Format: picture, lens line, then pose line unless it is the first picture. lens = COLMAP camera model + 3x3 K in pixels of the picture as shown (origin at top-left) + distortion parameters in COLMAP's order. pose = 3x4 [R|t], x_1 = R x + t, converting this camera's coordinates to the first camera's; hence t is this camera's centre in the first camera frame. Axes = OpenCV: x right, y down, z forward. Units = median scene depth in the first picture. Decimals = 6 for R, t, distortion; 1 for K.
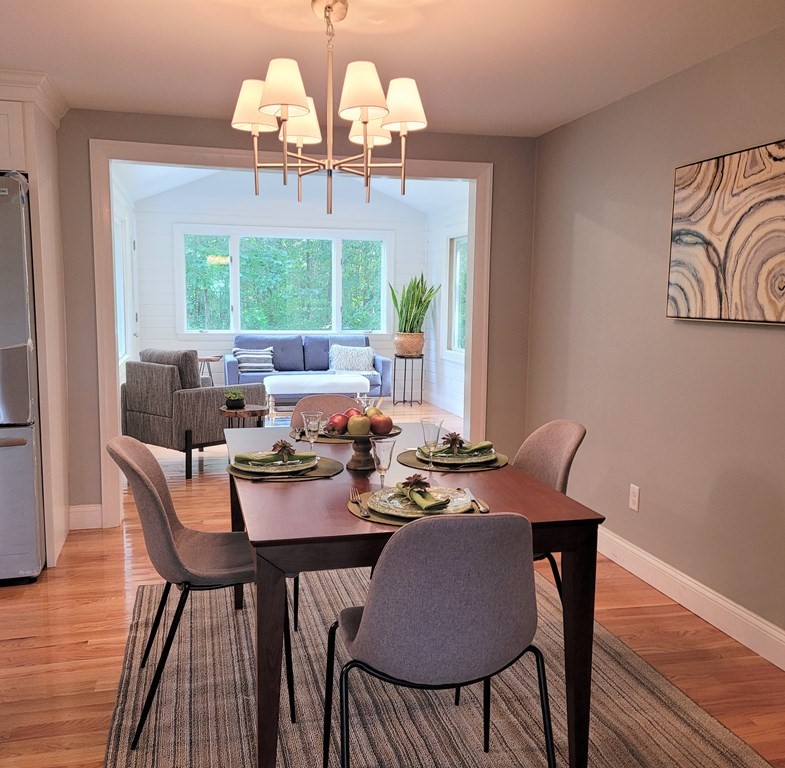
lens RADIAL K [[773.4, 0, 392.7], [0, 773.4, 386.3], [0, 0, 1]] dist [0.023949, 0.000000]
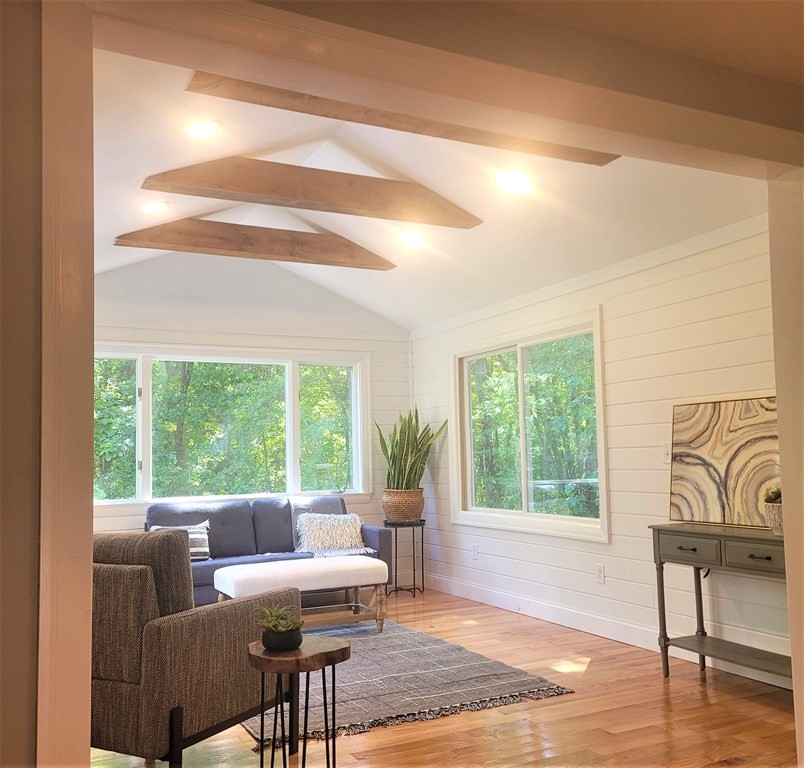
lens RADIAL K [[805.3, 0, 409.9], [0, 805.3, 402.3], [0, 0, 1]] dist [0.054084, 0.000000]
pose [[0.975033, -0.020844, 0.221081, -0.136342], [0.061615, 0.981888, -0.179162, -0.015501], [-0.213343, 0.188311, 0.958657, 0.279361]]
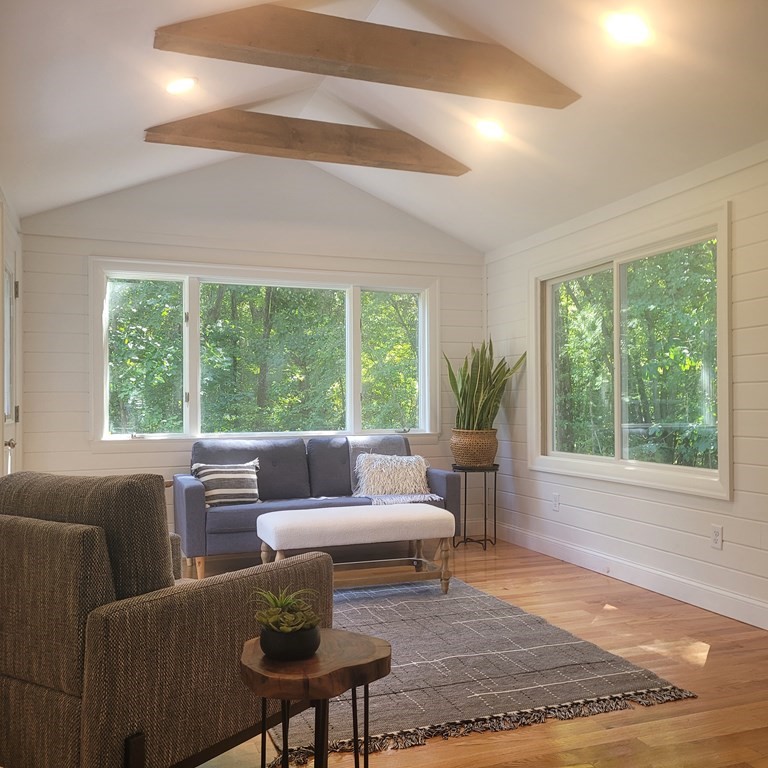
lens RADIAL K [[767.9, 0, 402.6], [0, 767.9, 394.6], [0, 0, 1]] dist [0.045322, 0.000000]
pose [[0.992812, -0.017537, 0.118396, -0.112602], [0.032512, 0.991527, -0.125764, -0.021528], [-0.115188, 0.128710, 0.984970, 0.389356]]
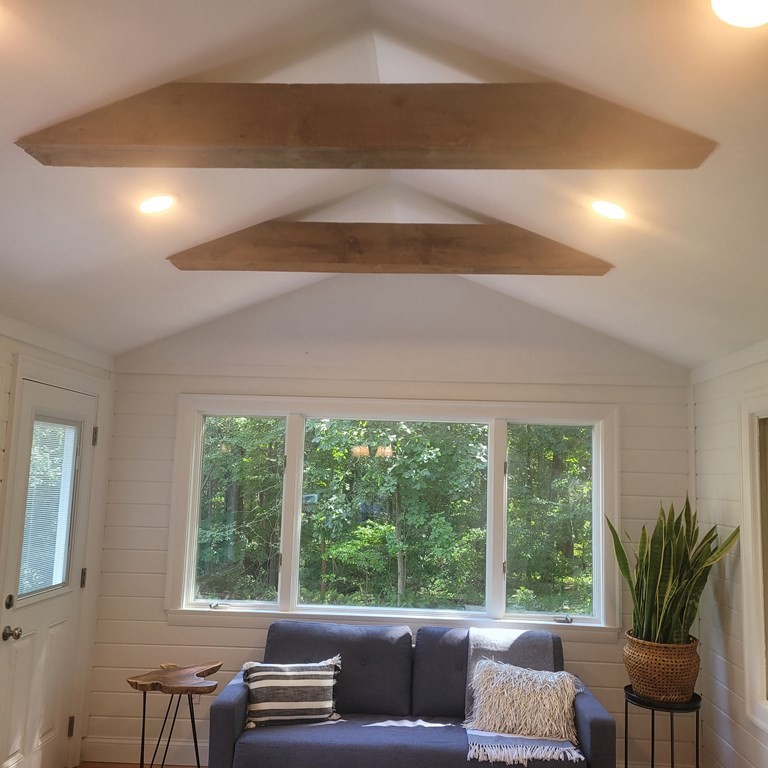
lens RADIAL K [[767.9, 0, 391.9], [0, 767.9, 383.9], [0, 0, 1]] dist [0.045322, 0.000000]
pose [[0.955224, -0.019544, -0.295239, 0.009444], [-0.051946, 0.971242, -0.232360, -0.099823], [0.291290, 0.237292, 0.926738, 0.539589]]
